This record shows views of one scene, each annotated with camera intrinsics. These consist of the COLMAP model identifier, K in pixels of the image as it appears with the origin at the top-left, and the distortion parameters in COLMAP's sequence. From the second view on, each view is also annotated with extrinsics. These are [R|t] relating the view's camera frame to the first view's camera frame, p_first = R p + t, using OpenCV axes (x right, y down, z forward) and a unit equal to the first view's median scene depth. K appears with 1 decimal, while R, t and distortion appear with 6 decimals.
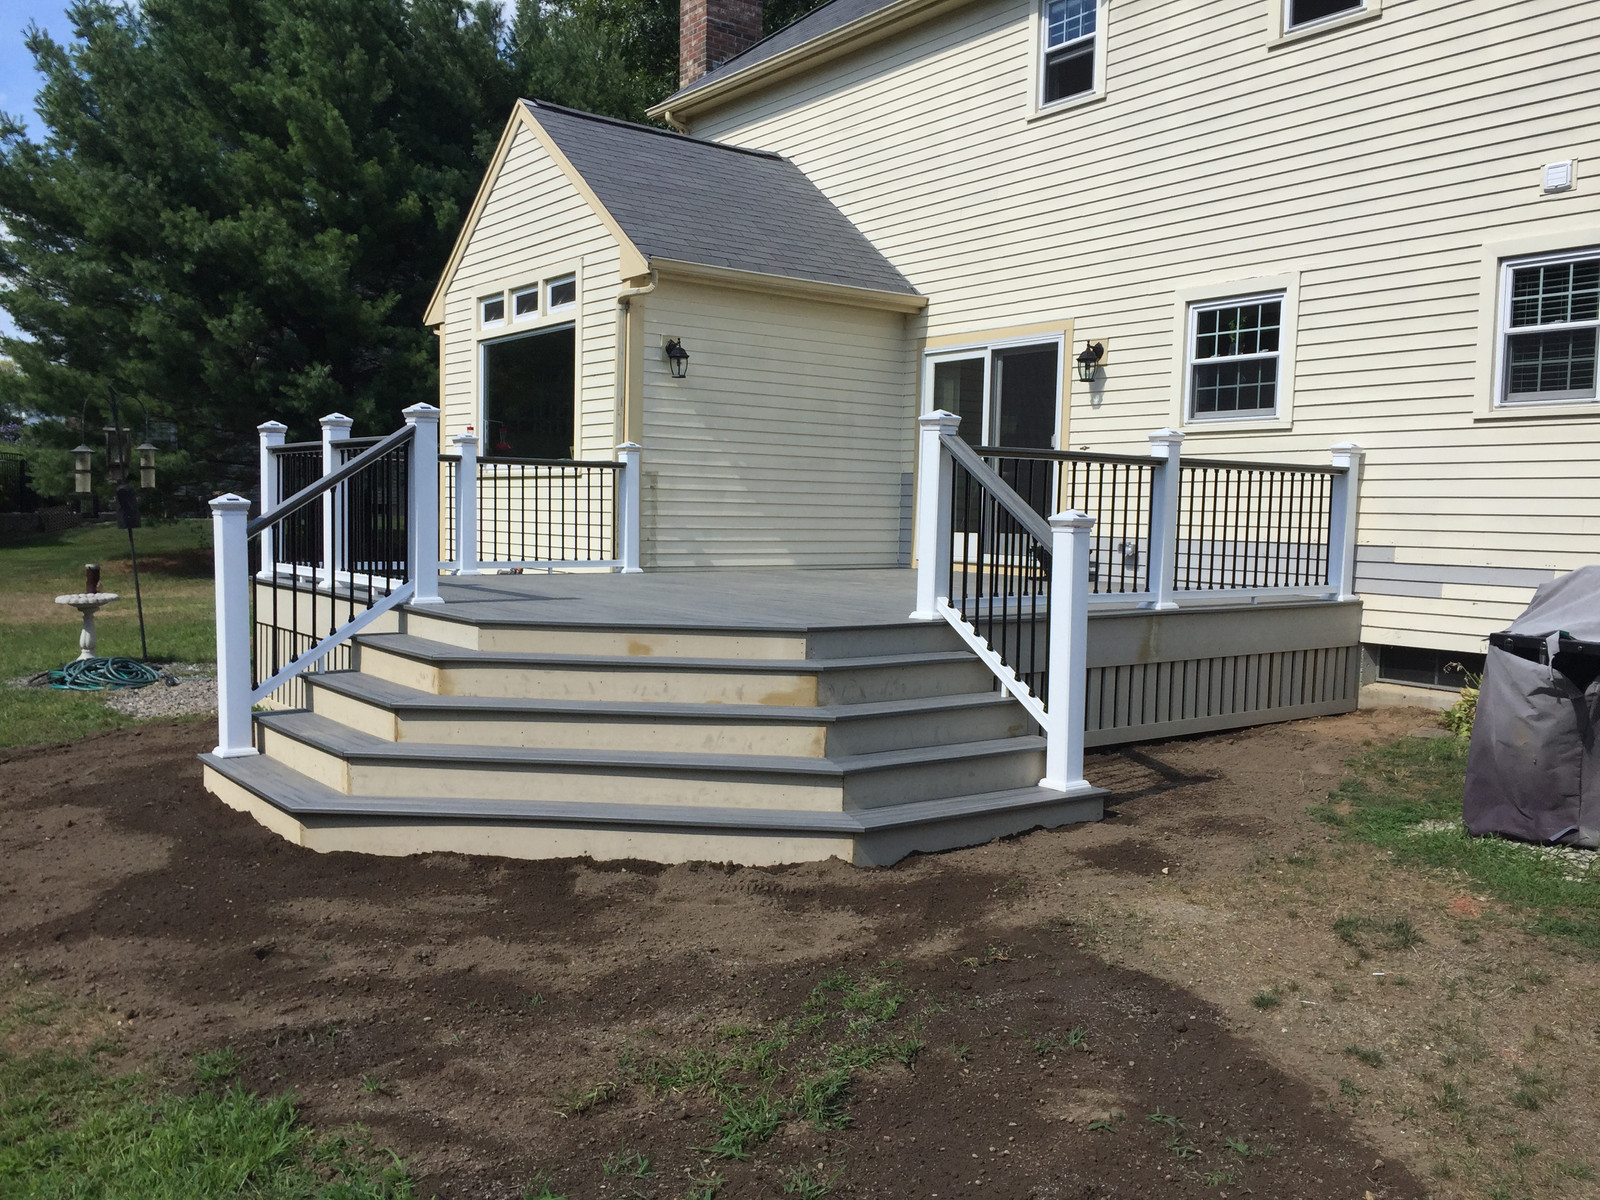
lens RADIAL K [[1343.0, 0, 797.6], [0, 1343.0, 605.2], [0, 0, 1]] dist [0.061228, -0.090610]
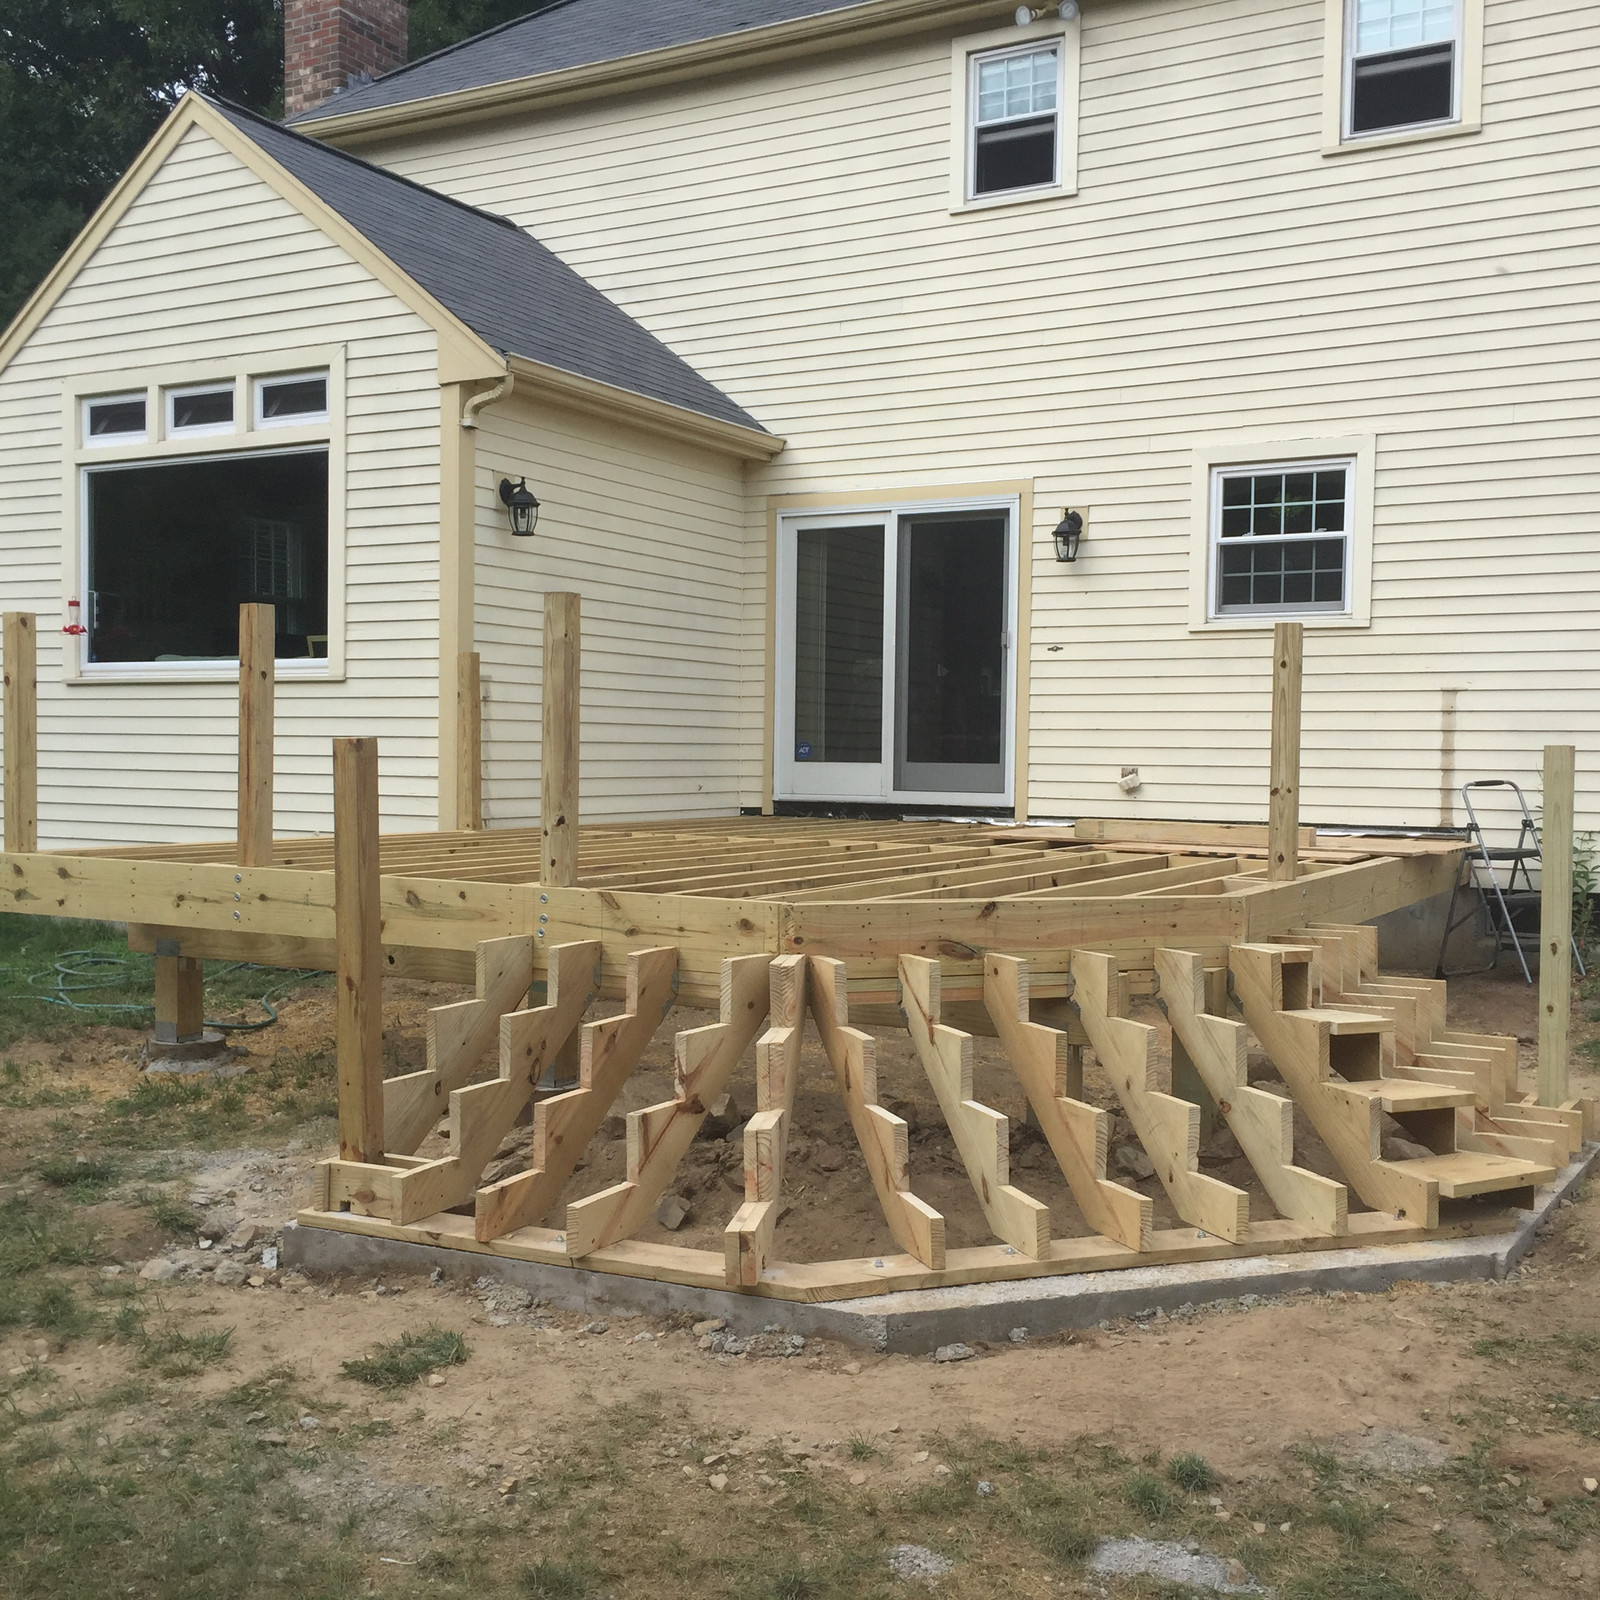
lens RADIAL K [[1797.2, 0, 800.6], [0, 1797.2, 800.0], [0, 0, 1]] dist [0.032639, 0.000000]
pose [[0.913964, -0.021300, 0.405236, -0.321668], [0.036004, 0.998940, -0.028697, -0.008211], [-0.404195, 0.040818, 0.913762, 0.136754]]
